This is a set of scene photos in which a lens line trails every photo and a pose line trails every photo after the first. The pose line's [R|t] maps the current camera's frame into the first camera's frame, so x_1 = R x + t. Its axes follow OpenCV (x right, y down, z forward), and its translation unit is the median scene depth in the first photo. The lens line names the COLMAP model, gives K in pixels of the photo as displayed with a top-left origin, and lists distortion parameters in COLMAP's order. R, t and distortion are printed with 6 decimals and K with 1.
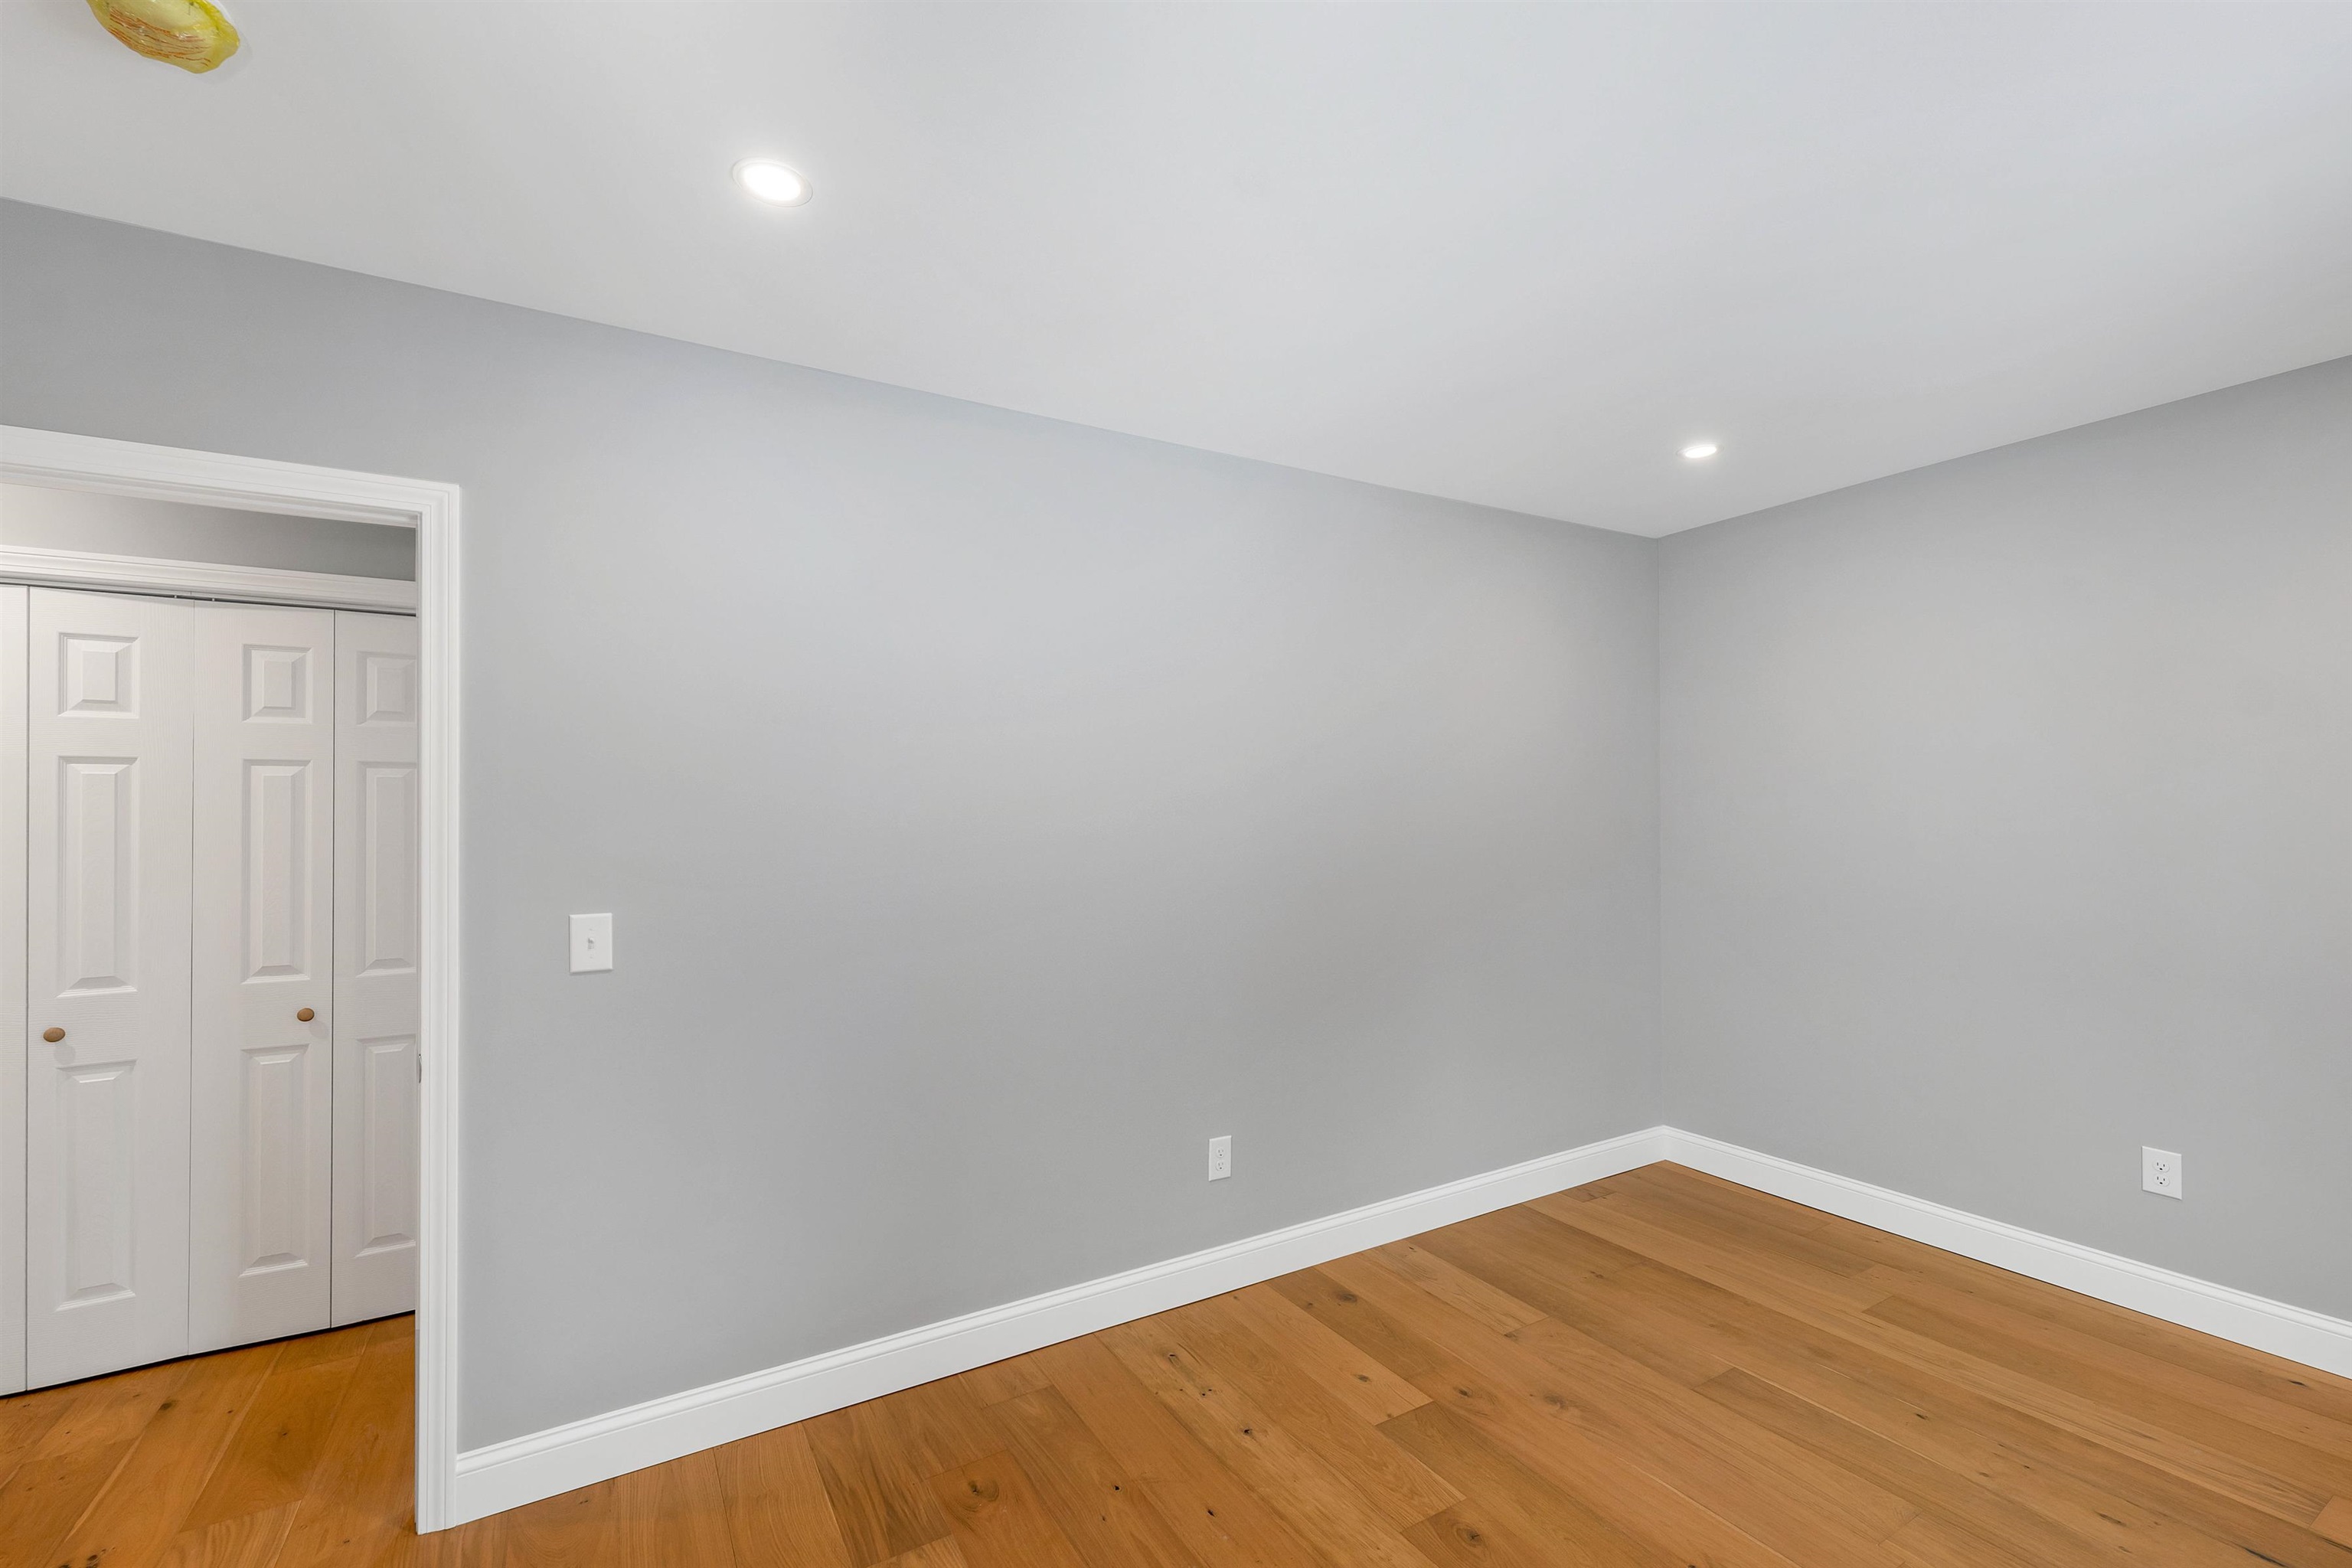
lens RADIAL K [[994.9, 0, 1166.5], [0, 994.9, 806.2], [0, 0, 1]] dist [0.002362, 0.000060]
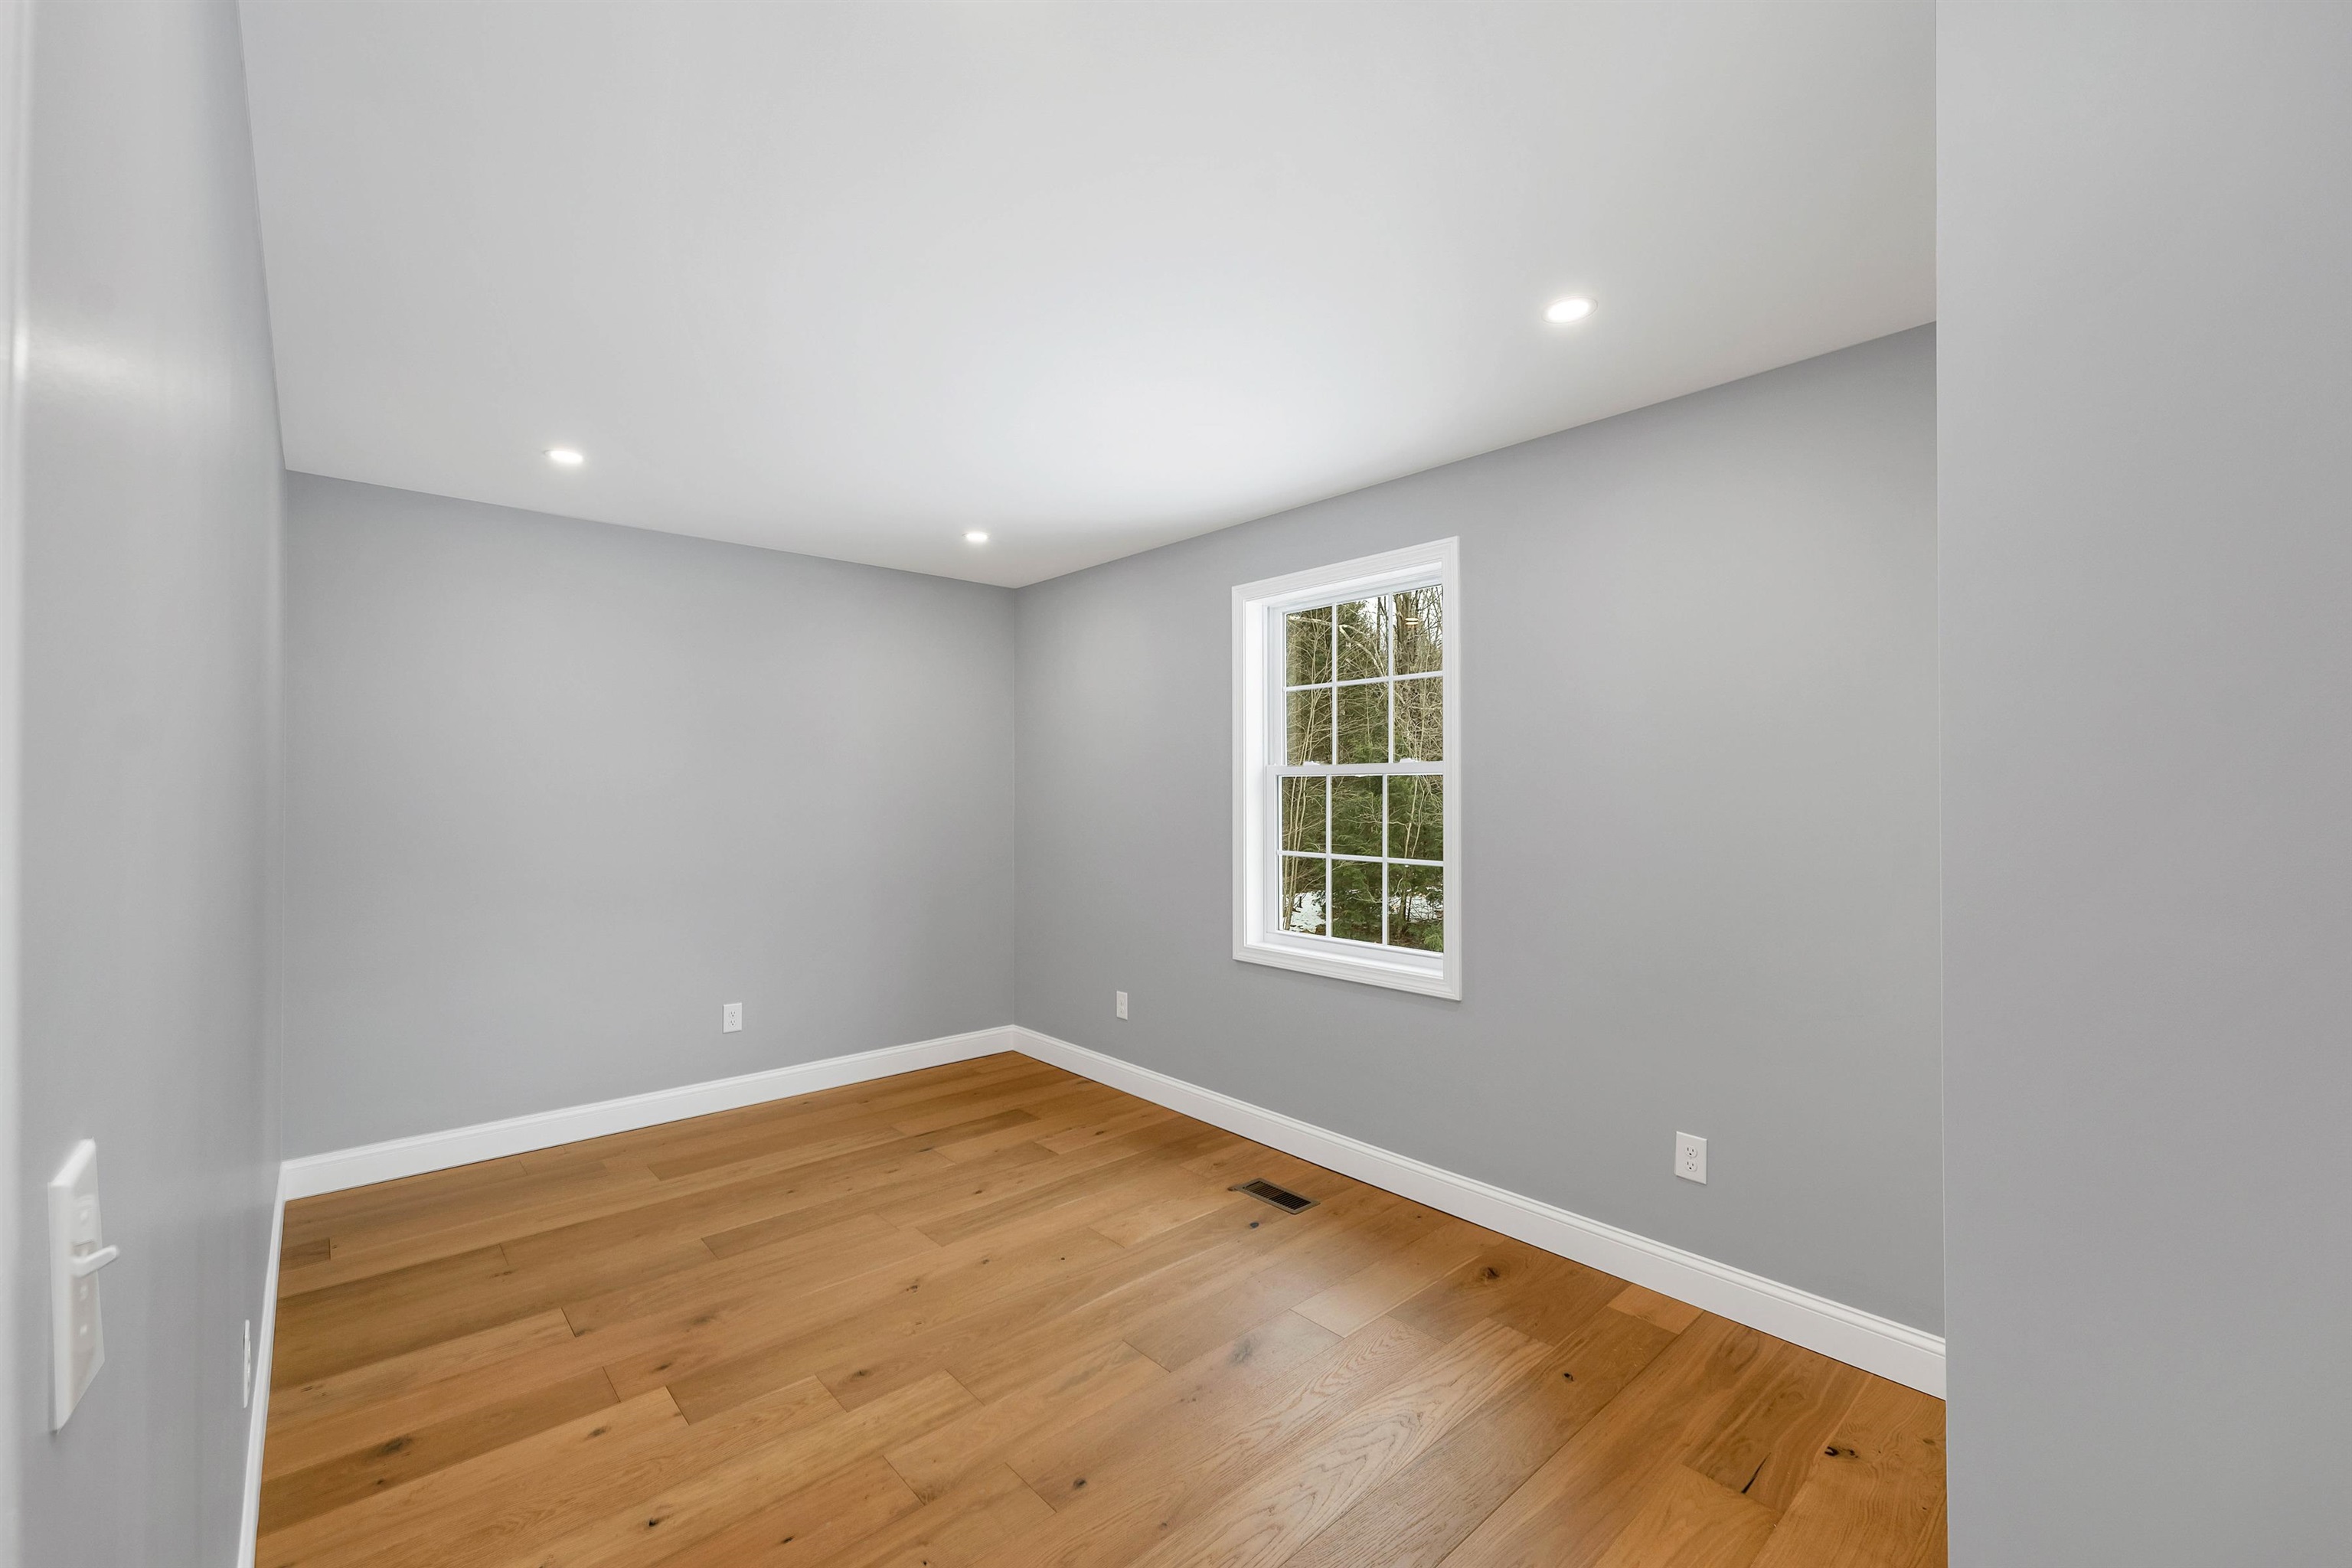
lens RADIAL K [[994.9, 0, 1166.5], [0, 994.9, 806.2], [0, 0, 1]] dist [0.002362, 0.000060]
pose [[-0.206139, -0.002450, 0.978520, -0.777961], [0.000522, 0.999996, 0.002613, 0.027843], [-0.978523, 0.001049, -0.206137, 0.715596]]
